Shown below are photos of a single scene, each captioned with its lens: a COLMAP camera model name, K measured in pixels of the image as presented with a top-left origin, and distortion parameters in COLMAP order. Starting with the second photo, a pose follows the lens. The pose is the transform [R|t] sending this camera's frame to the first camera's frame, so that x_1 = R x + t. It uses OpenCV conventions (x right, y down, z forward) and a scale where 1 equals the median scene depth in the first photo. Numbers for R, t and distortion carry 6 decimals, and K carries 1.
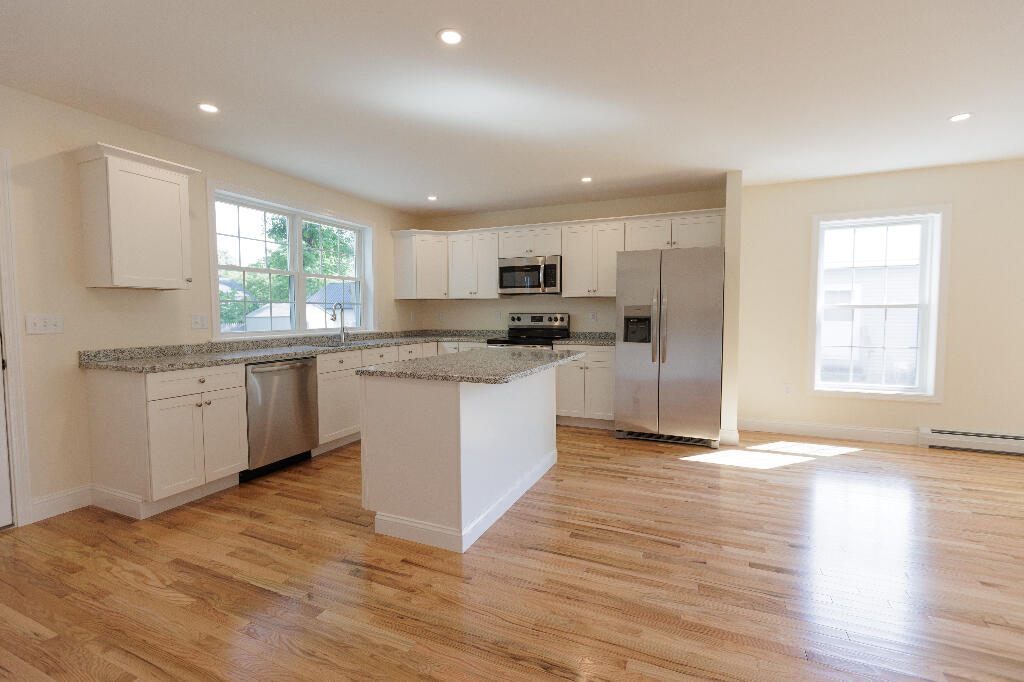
lens RADIAL K [[465.1, 0, 521.6], [0, 465.1, 334.0], [0, 0, 1]] dist [-0.002828, -0.000676]
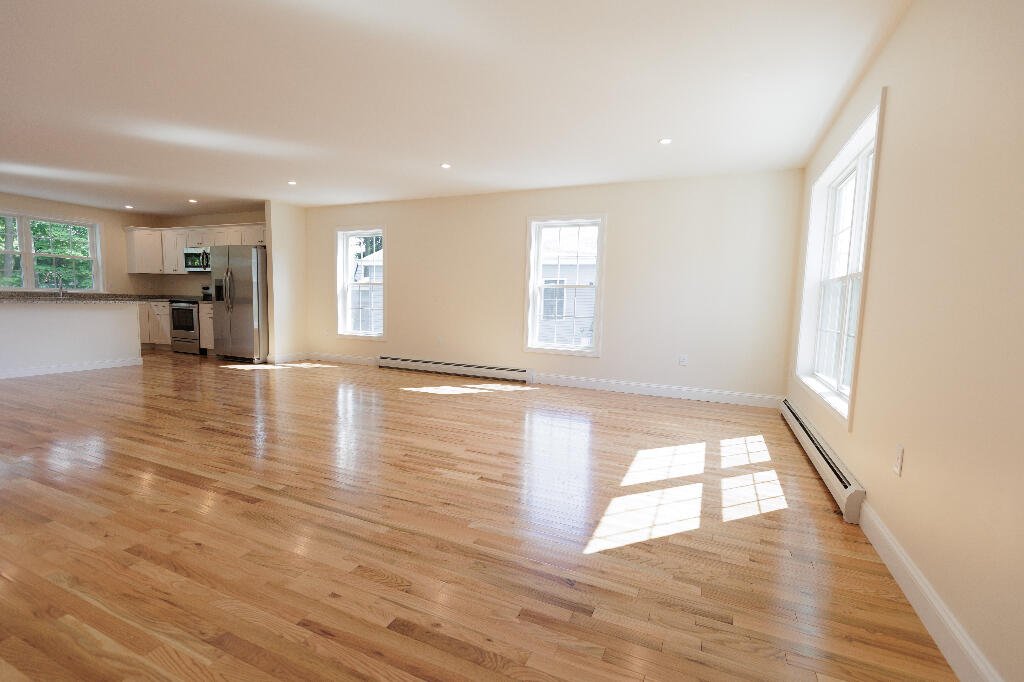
lens RADIAL K [[465.1, 0, 503.4], [0, 465.1, 351.2], [0, 0, 1]] dist [-0.002828, -0.000676]
pose [[0.999492, 0.030437, -0.009465, 1.024296], [-0.029745, 0.997361, 0.066234, 0.044751], [0.011456, -0.065919, 0.997759, -0.532843]]
